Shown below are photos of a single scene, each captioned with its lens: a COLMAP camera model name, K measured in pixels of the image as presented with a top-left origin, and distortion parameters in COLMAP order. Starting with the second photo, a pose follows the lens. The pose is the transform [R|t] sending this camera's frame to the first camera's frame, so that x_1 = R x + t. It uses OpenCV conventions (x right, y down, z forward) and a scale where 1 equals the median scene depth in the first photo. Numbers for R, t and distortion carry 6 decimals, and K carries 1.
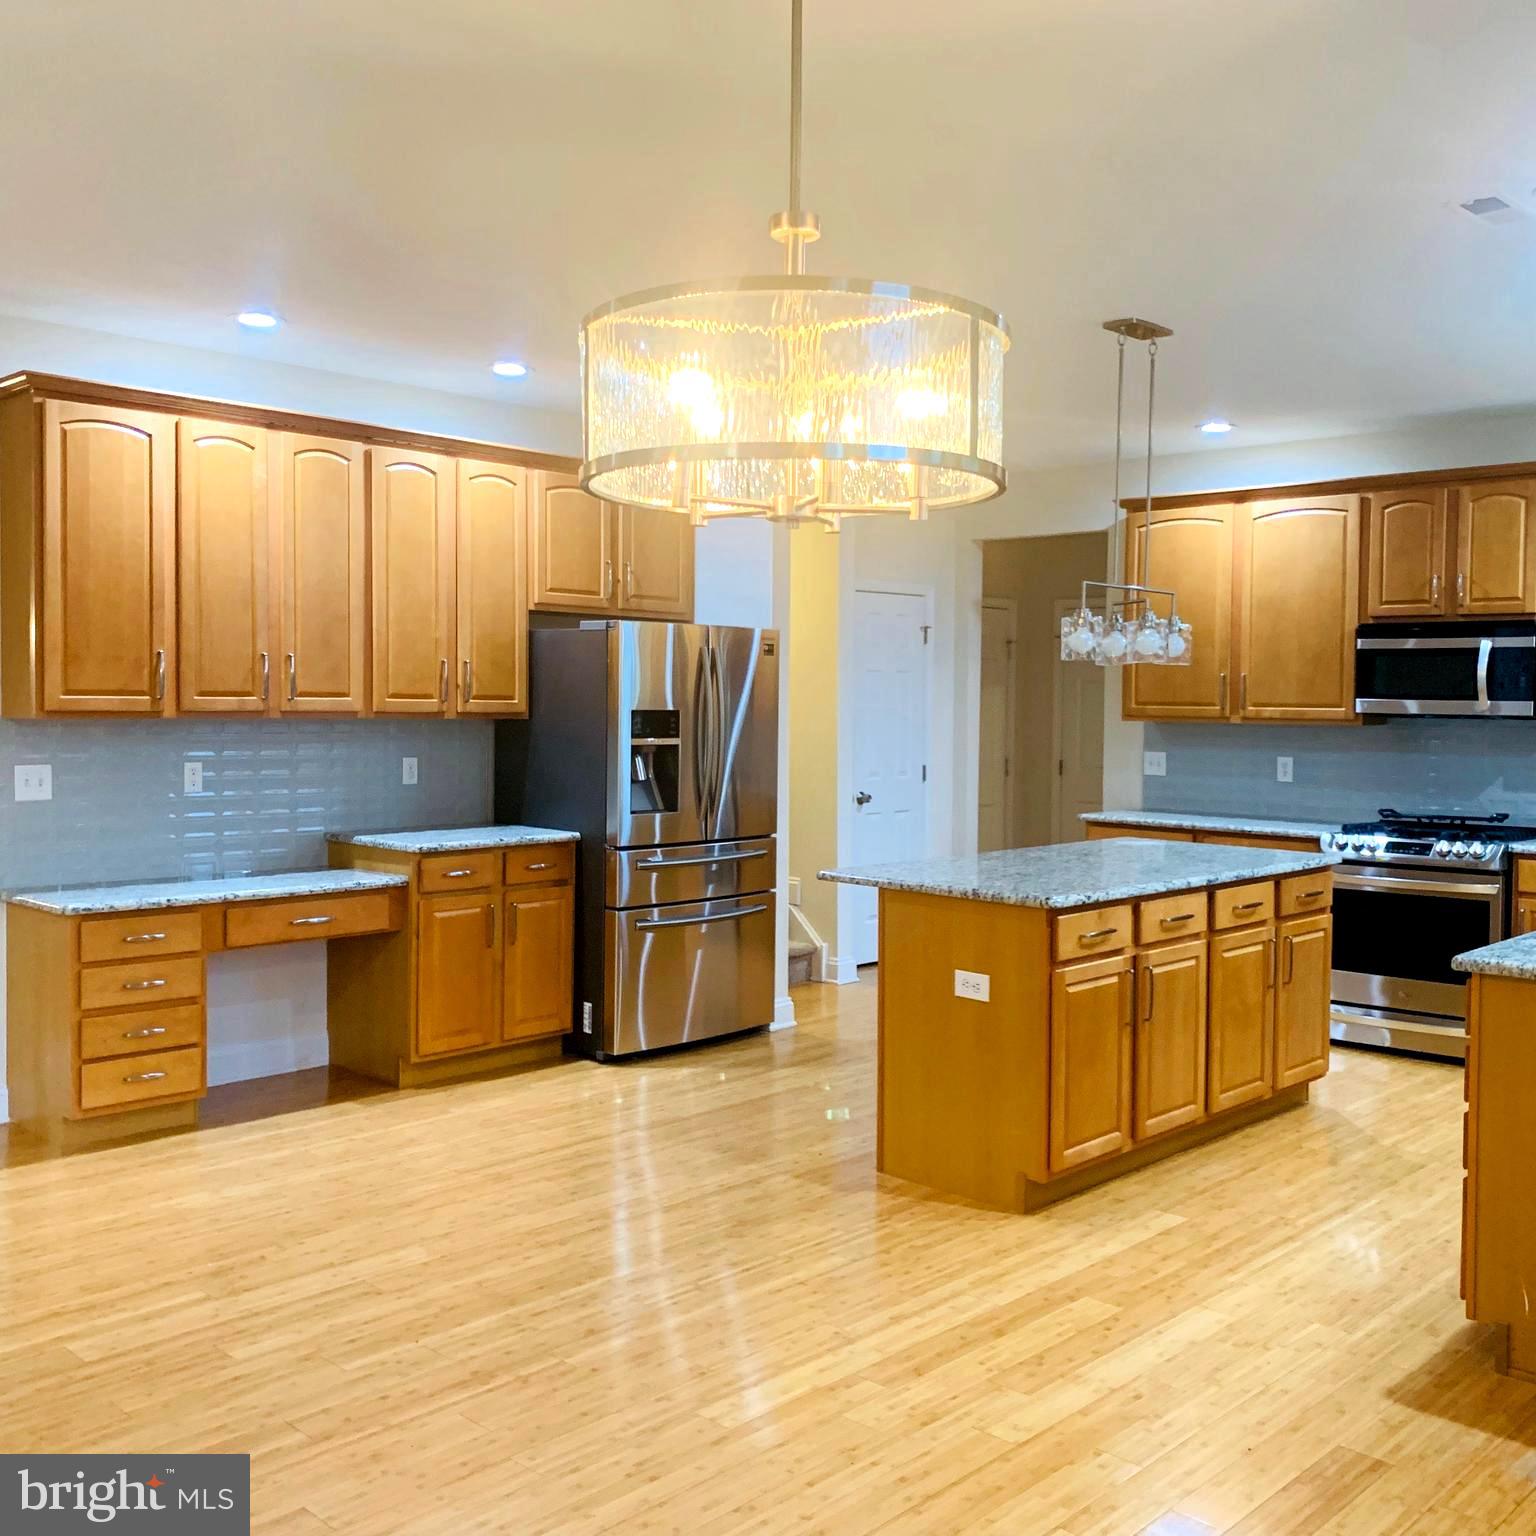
lens RADIAL K [[1568.1, 0, 737.6], [0, 1568.1, 763.0], [0, 0, 1]] dist [0.010393, 0.000000]
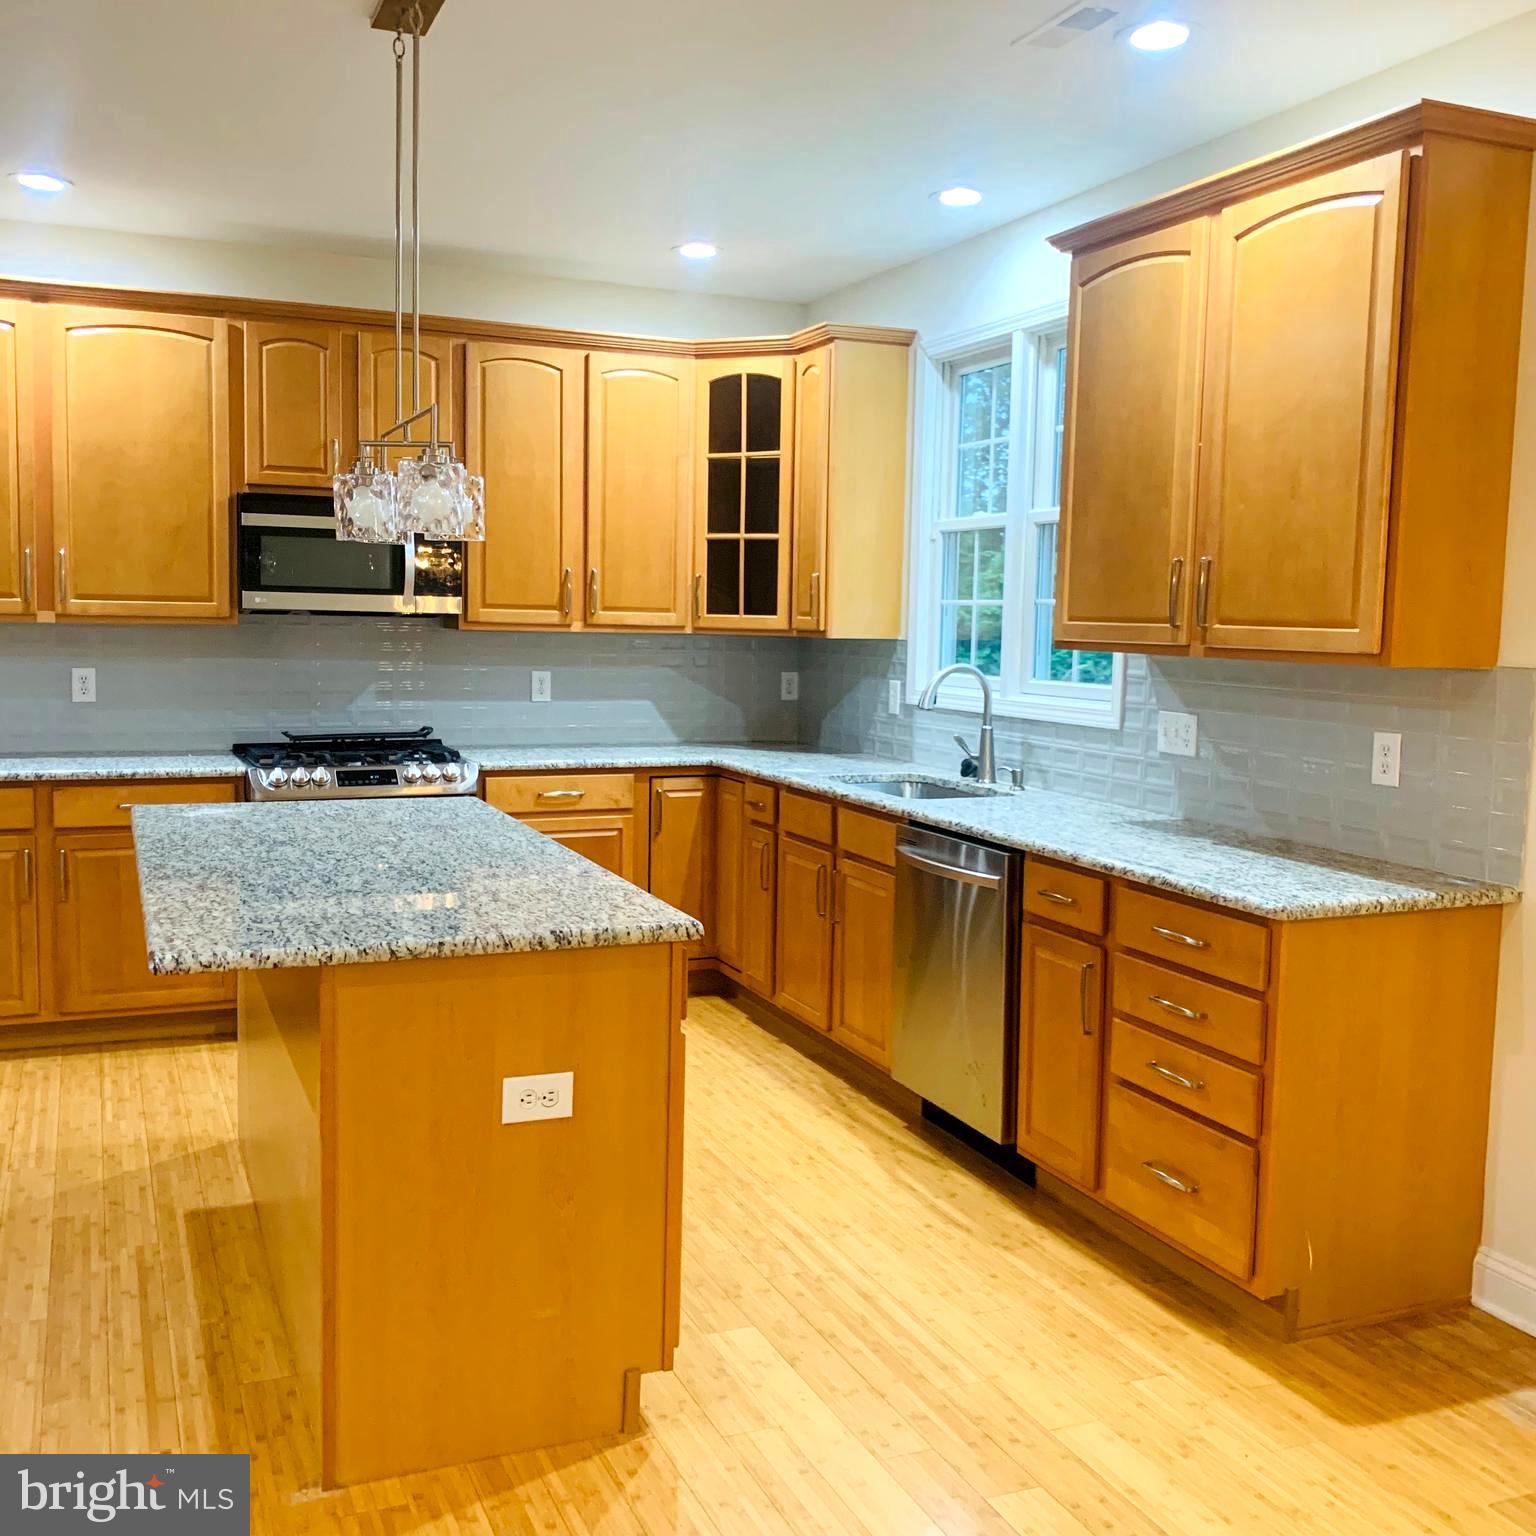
lens RADIAL K [[1568.1, 0, 776.3], [0, 1568.1, 766.9], [0, 0, 1]] dist [0.010393, 0.000000]
pose [[0.379565, -0.093500, 0.920428, -0.272403], [0.021157, 0.995497, 0.092401, -0.024898], [-0.924923, -0.015599, 0.379834, 0.563920]]
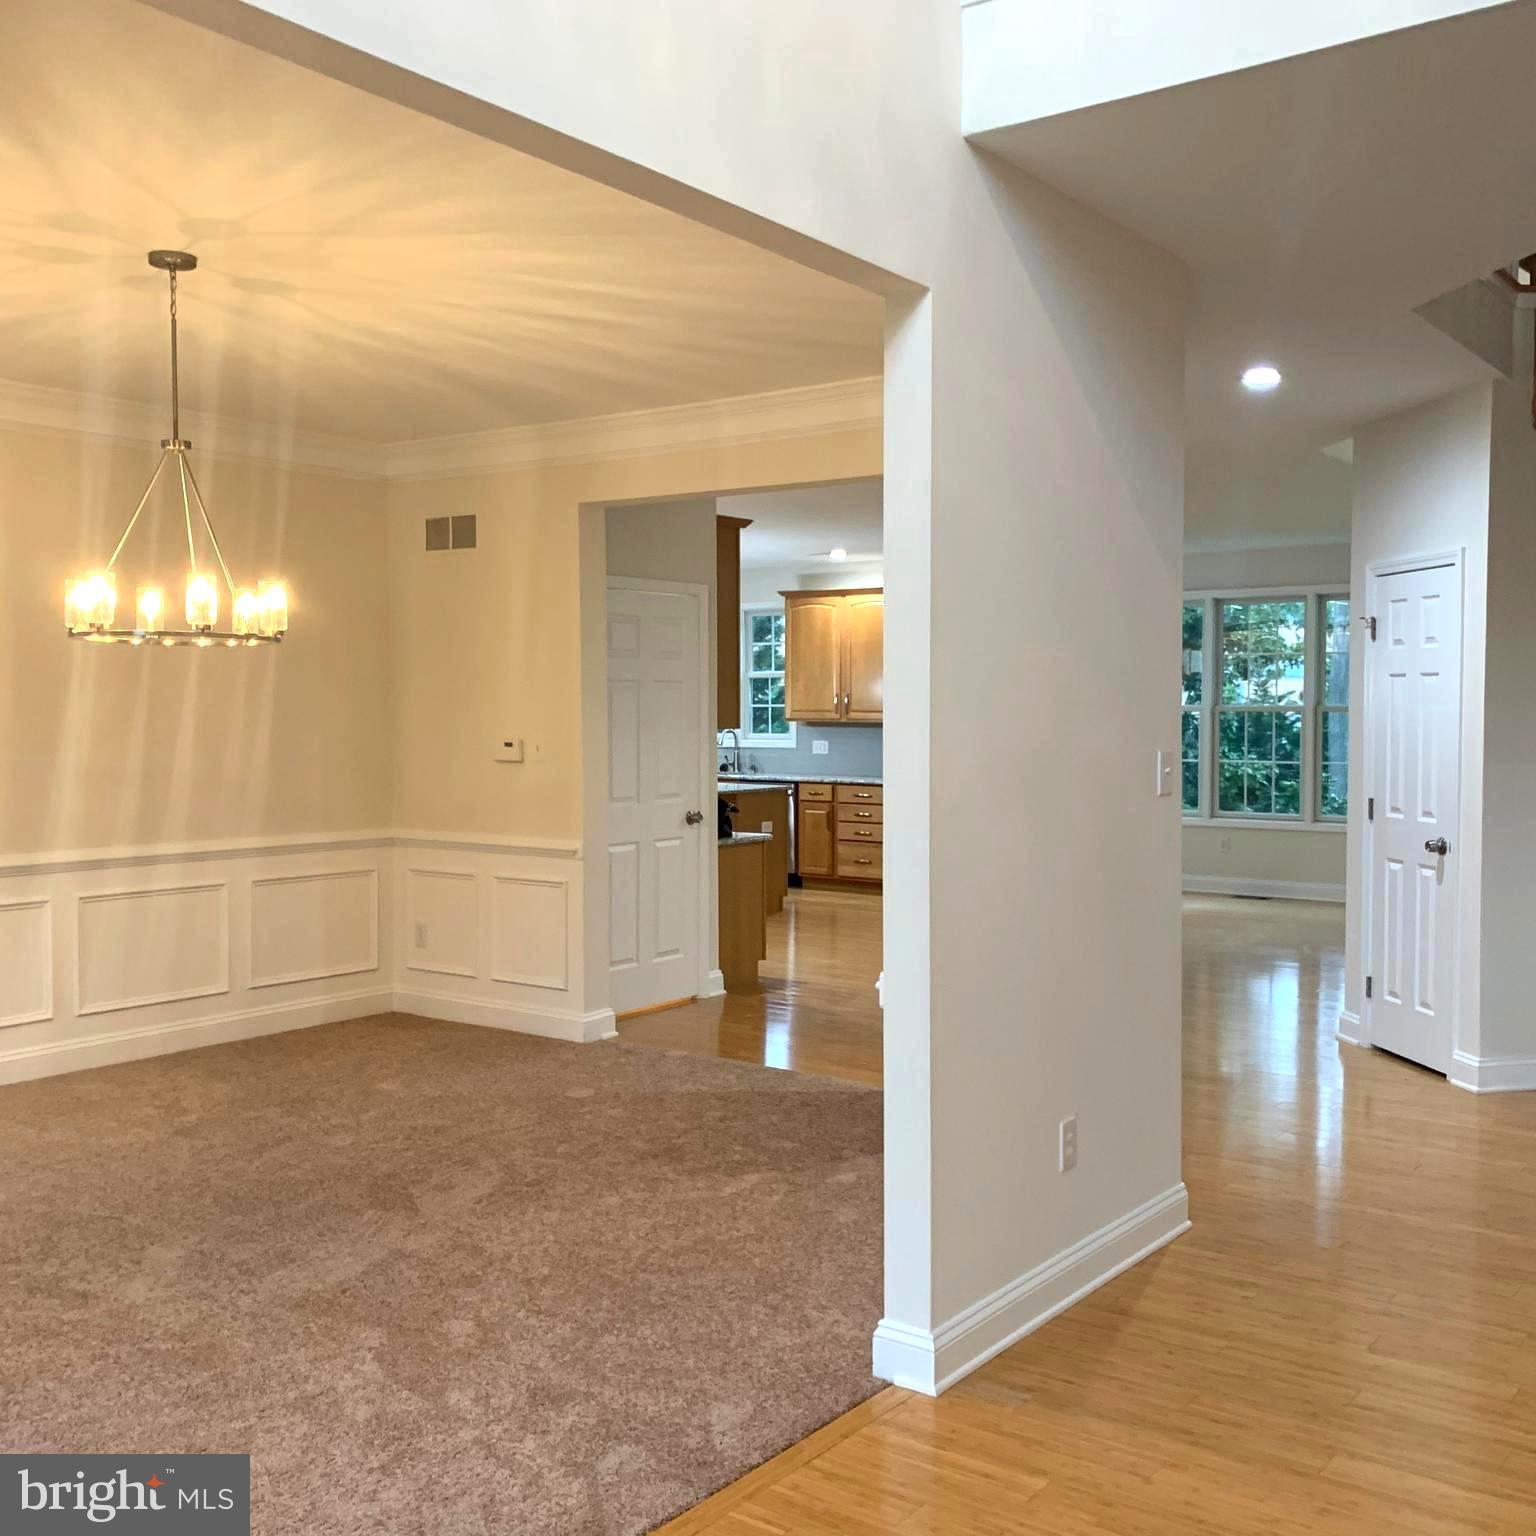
lens RADIAL K [[1590.9, 0, 771.8], [0, 1590.9, 771.2], [0, 0, 1]] dist [0.012126, 0.000000]
pose [[-0.117437, -0.044794, 0.992070, -1.895034], [0.040636, 0.997929, 0.049869, -0.054052], [-0.992249, 0.046170, -0.115374, 1.030243]]
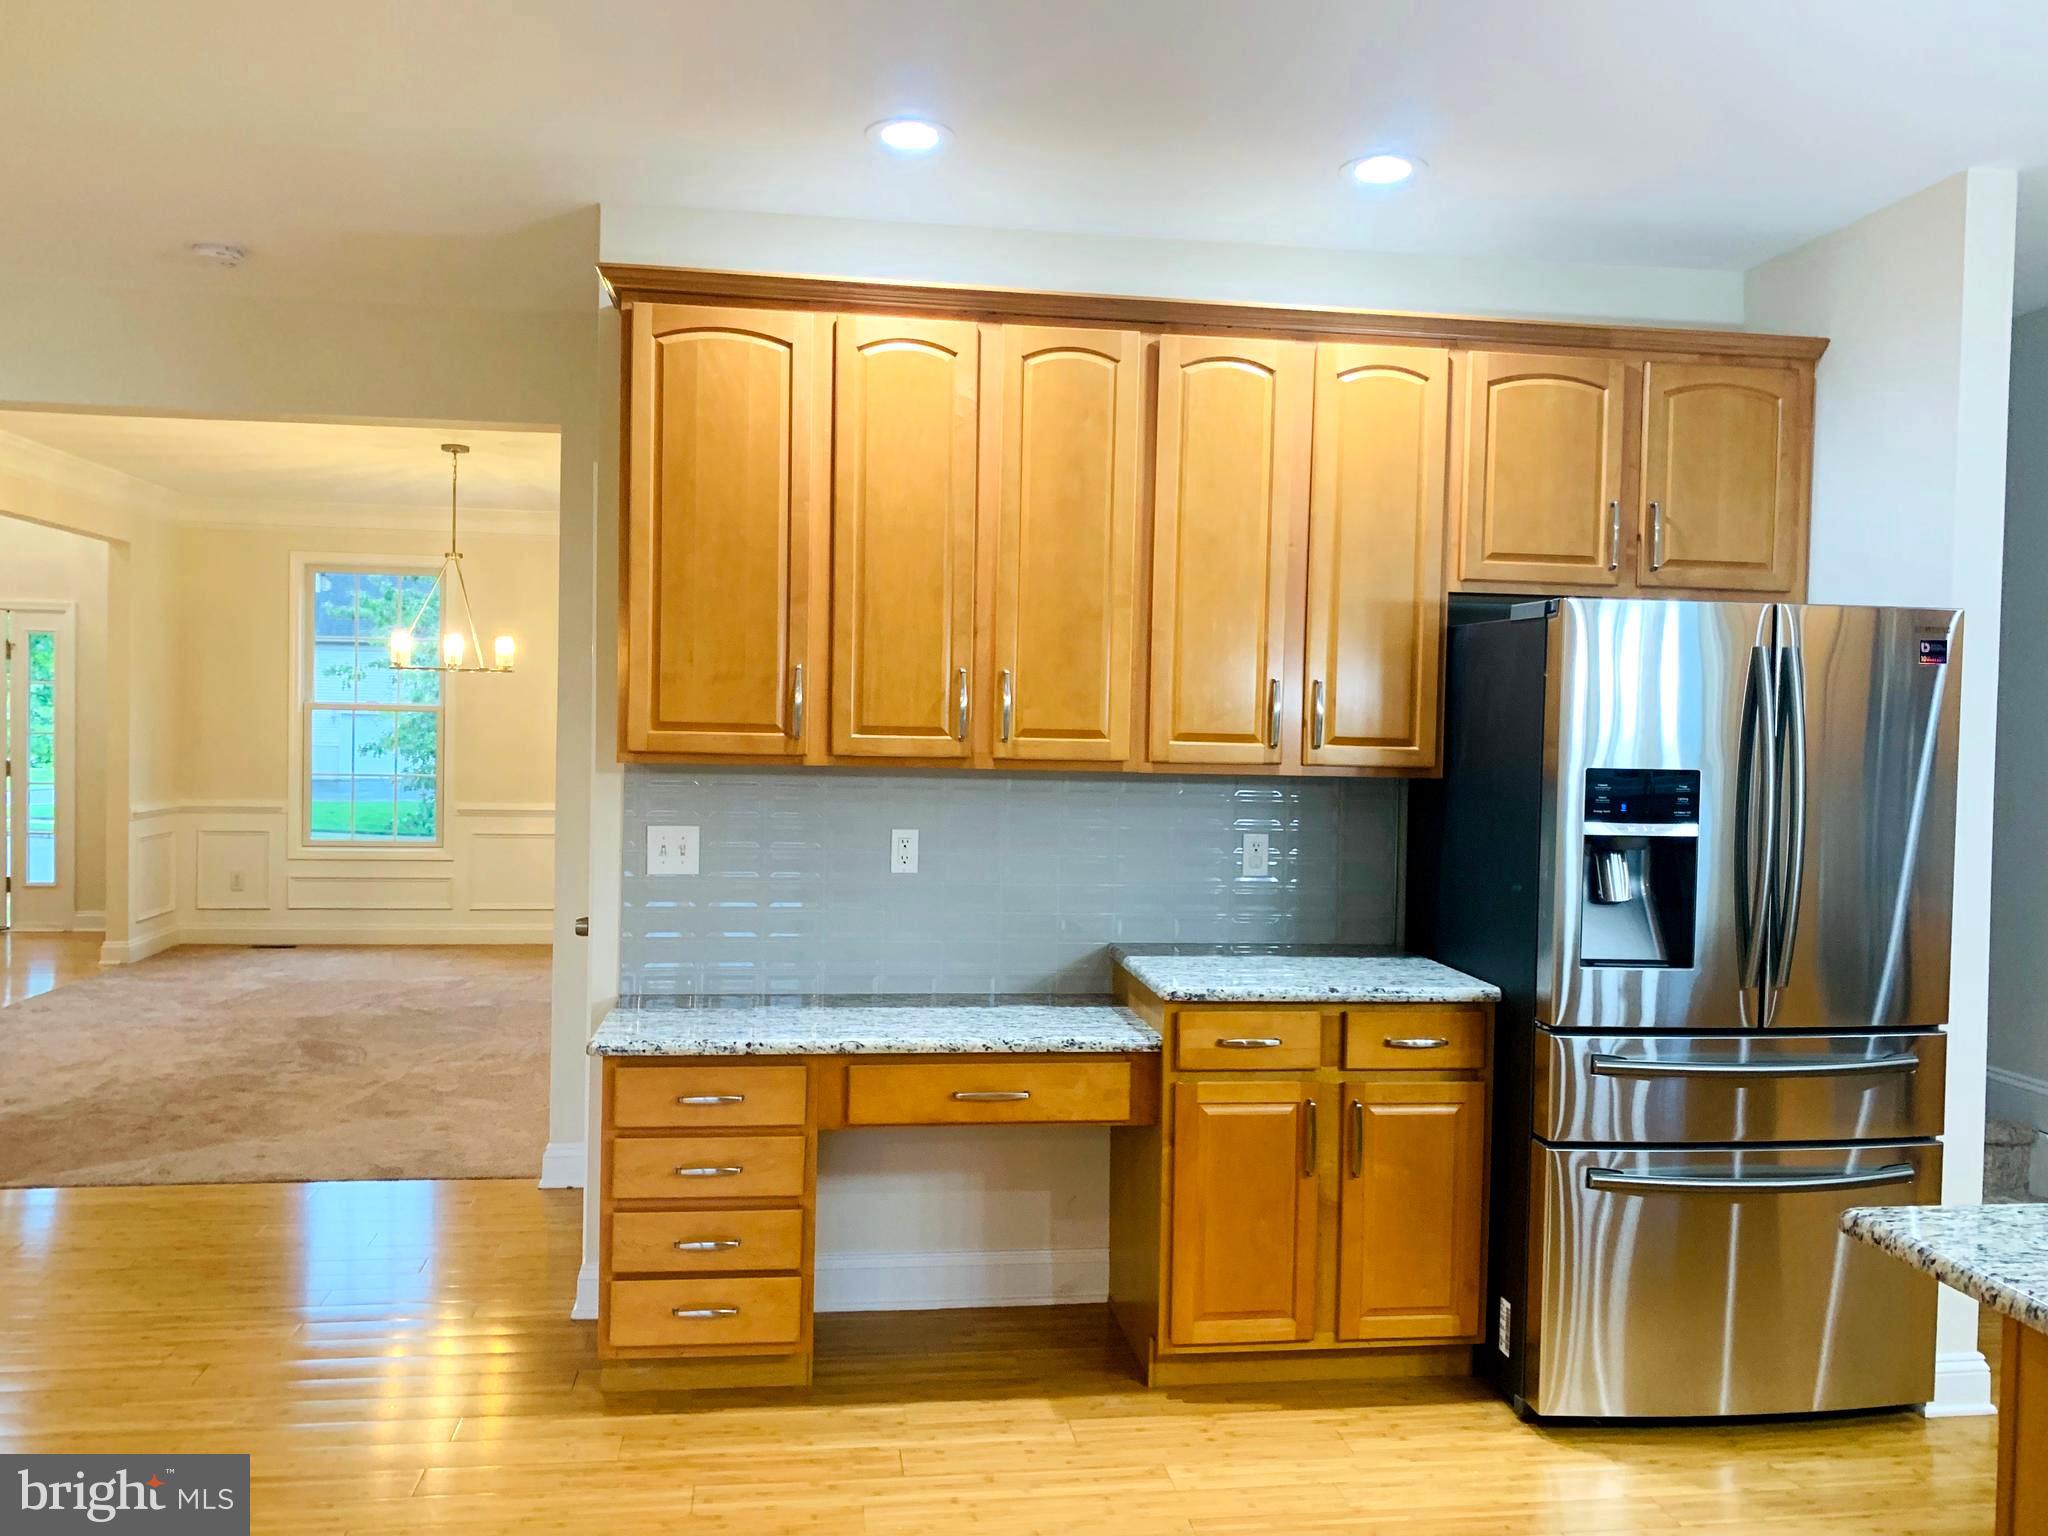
lens RADIAL K [[1567.2, 0, 1008.8], [0, 1567.2, 769.1], [0, 0, 1]] dist [0.040414, -0.032172]
pose [[0.794290, 0.023098, -0.607100, 0.106232], [-0.038228, 0.999197, -0.011999, -0.021076], [0.606335, 0.032739, 0.794535, 0.492676]]
